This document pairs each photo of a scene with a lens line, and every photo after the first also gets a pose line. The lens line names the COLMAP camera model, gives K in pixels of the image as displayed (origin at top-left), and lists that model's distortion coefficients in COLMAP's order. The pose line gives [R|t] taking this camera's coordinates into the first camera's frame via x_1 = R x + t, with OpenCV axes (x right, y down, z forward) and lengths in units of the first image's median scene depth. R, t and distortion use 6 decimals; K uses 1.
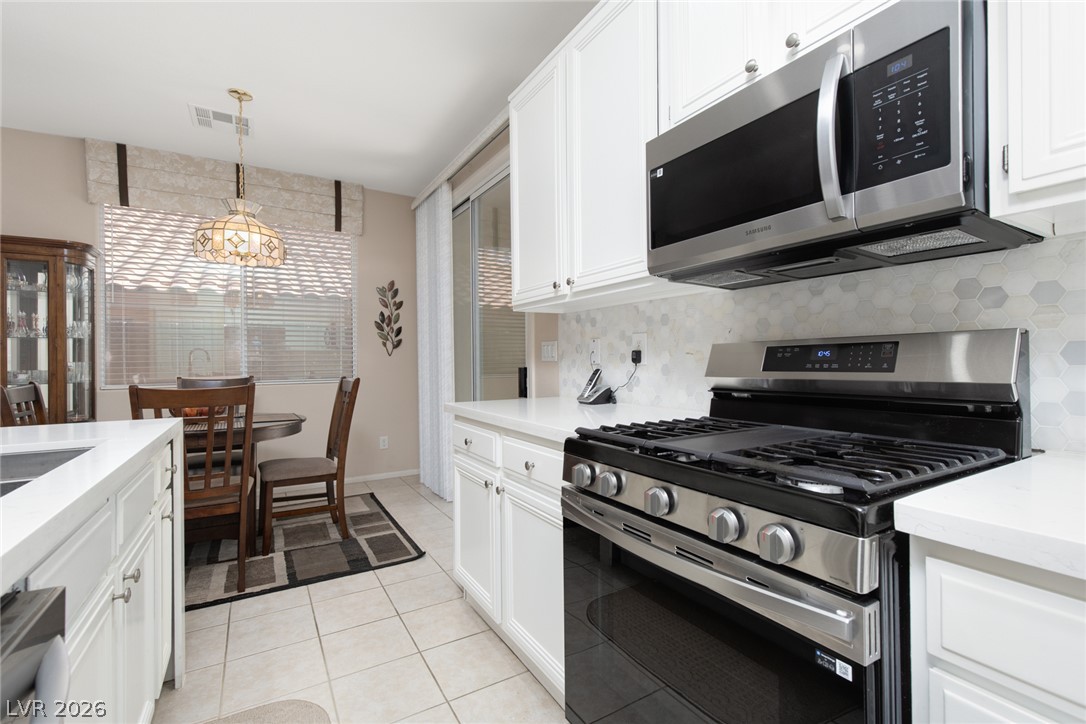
lens RADIAL K [[487.5, 0, 546.0], [0, 487.5, 360.9], [0, 0, 1]] dist [0.003747, -0.001490]
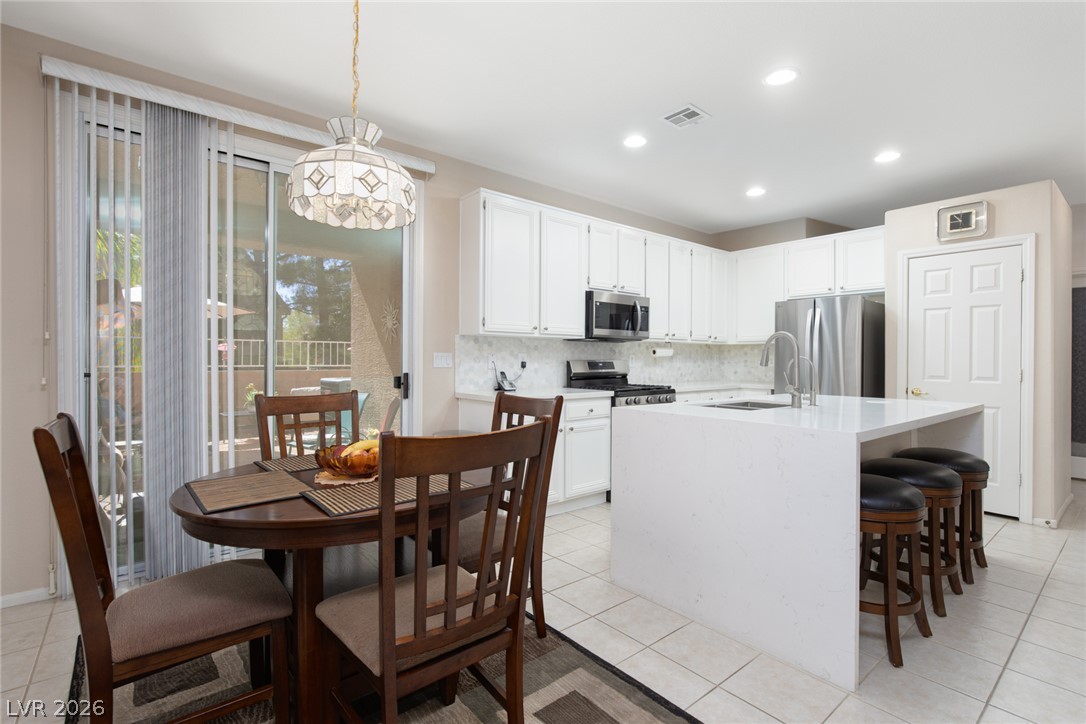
lens RADIAL K [[504.3, 0, 545.4], [0, 504.3, 359.0], [0, 0, 1]] dist [-0.007736, 0.001206]
pose [[-0.152397, 0.007973, 0.988287, -1.801598], [-0.000110, 0.999967, -0.008084, -0.014915], [-0.988319, -0.001341, -0.152391, 1.169434]]
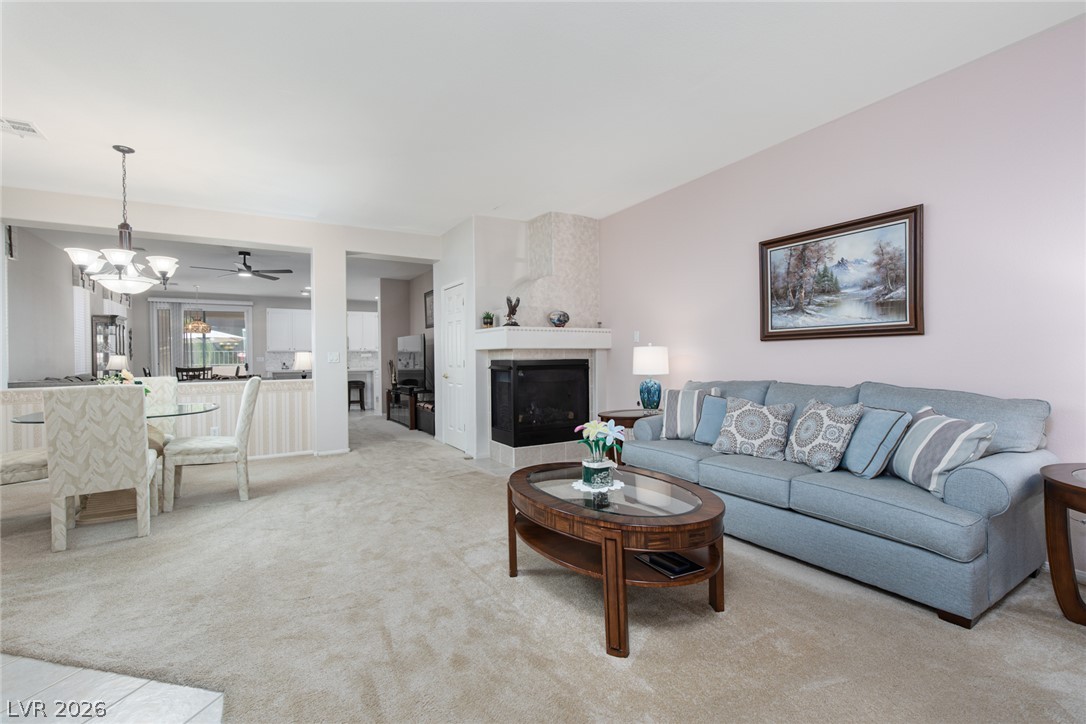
lens RADIAL K [[487.5, 0, 542.7], [0, 487.5, 362.3], [0, 0, 1]] dist [0.003747, -0.001490]
pose [[0.002397, 0.000280, 0.999997, -5.644391], [0.016780, 0.999859, -0.000320, 0.066745], [-0.999856, 0.016781, 0.002392, -2.031423]]
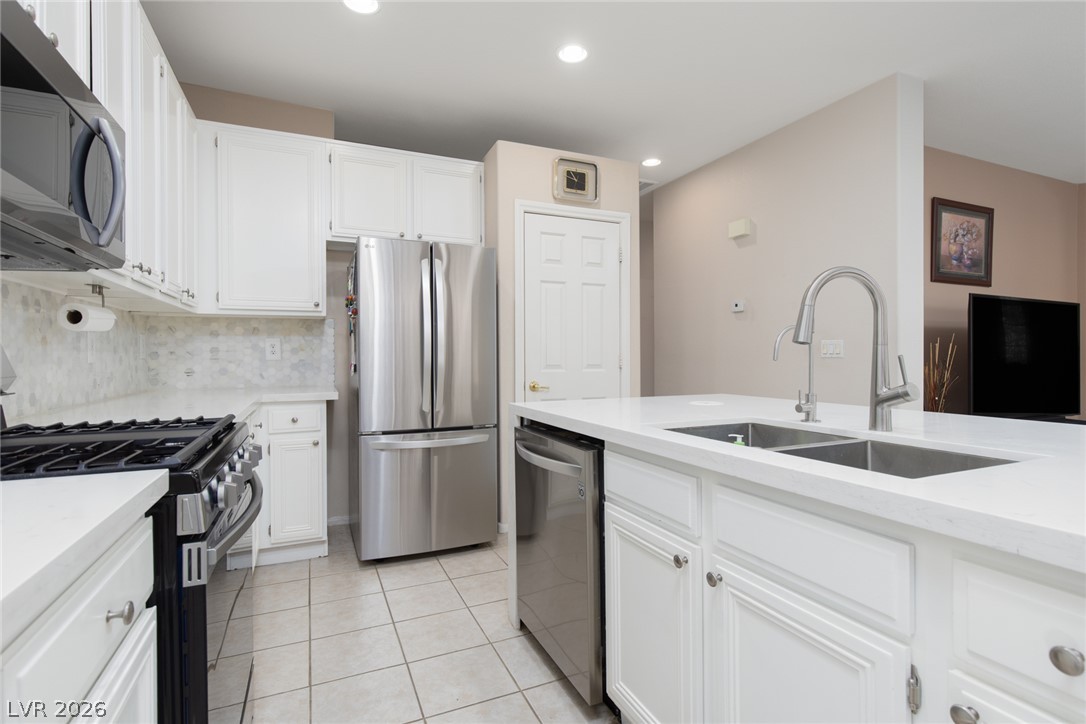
lens RADIAL K [[529.5, 0, 548.3], [0, 529.5, 358.6], [0, 0, 1]] dist [0.005728, 0.000223]
pose [[-0.993087, 0.013185, 0.116636, -0.321776], [0.014092, 0.999877, 0.006955, 0.001904], [-0.116530, 0.008551, -0.993150, 1.023232]]
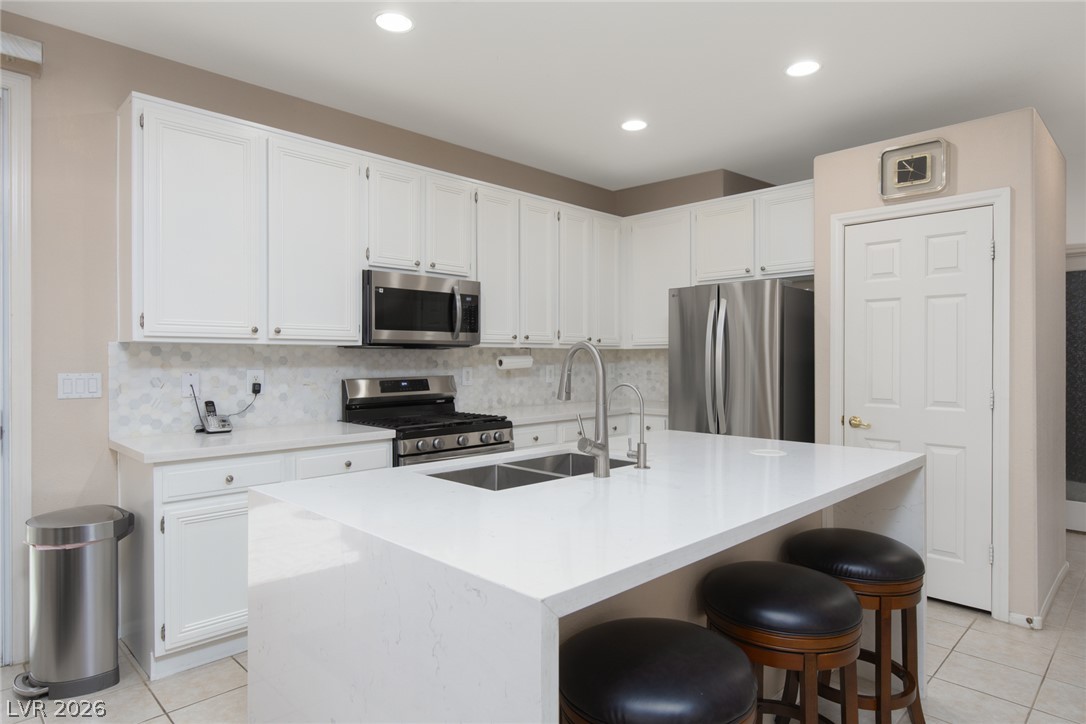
lens RADIAL K [[623.4, 0, 548.9], [0, 623.4, 359.1], [0, 0, 1]] dist [-0.001942, -0.001822]
pose [[-0.250543, 0.008825, 0.968065, -1.480327], [0.007353, 0.999947, -0.007213, -0.063518], [-0.968077, 0.005311, -0.250595, 0.640033]]
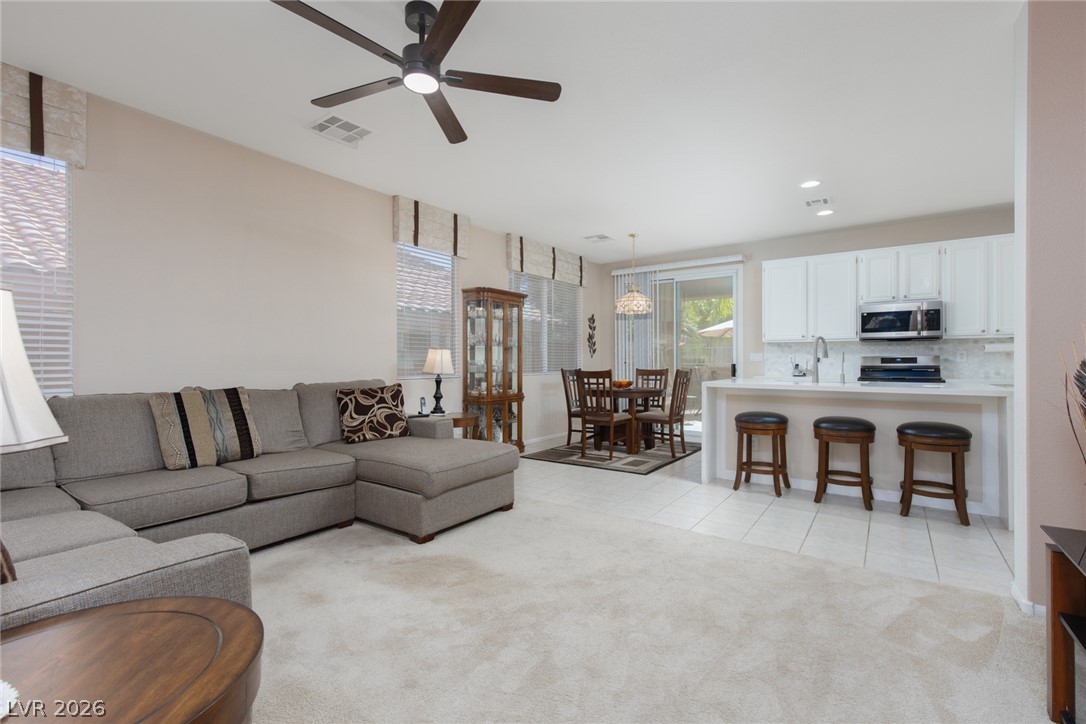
lens RADIAL K [[487.5, 0, 540.5], [0, 487.5, 362.4], [0, 0, 1]] dist [0.003747, -0.001490]
pose [[0.916987, 0.006943, 0.398856, -2.519302], [-0.005683, 0.999974, -0.004341, 0.029360], [-0.398876, 0.001714, 0.917003, -1.071051]]
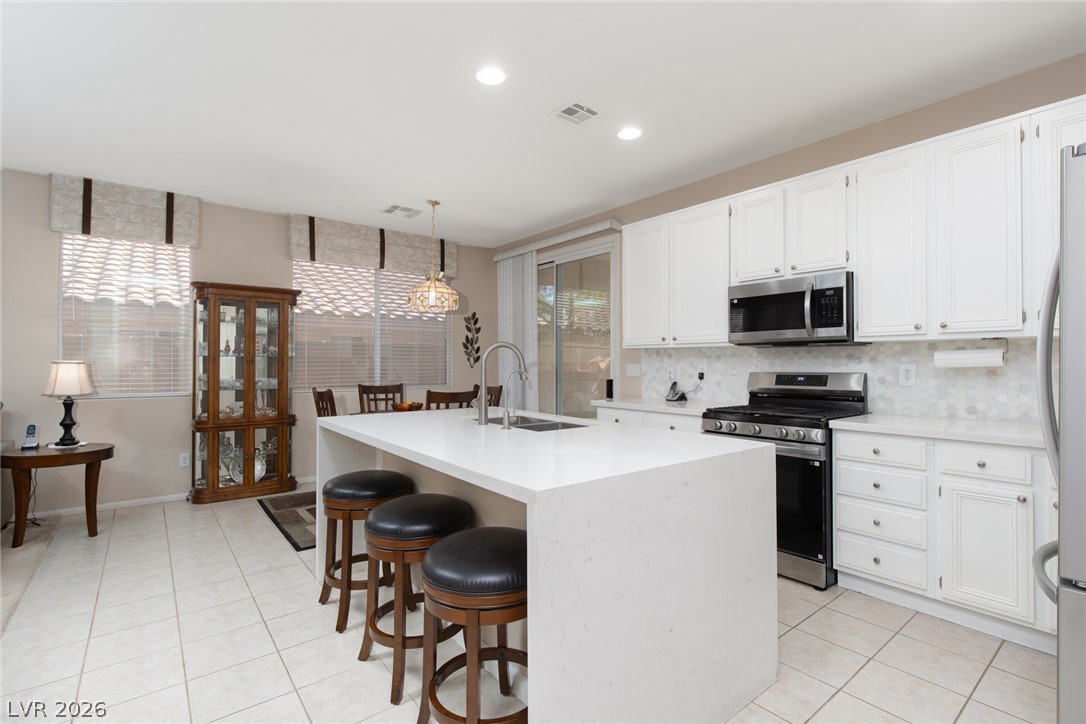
lens RADIAL K [[504.3, 0, 545.2], [0, 504.3, 362.0], [0, 0, 1]] dist [-0.007736, 0.001206]
pose [[0.991147, 0.009891, 0.132401, -0.657626], [-0.009075, 0.999936, -0.006765, -0.042855], [-0.132460, 0.005504, 0.991173, -0.853451]]
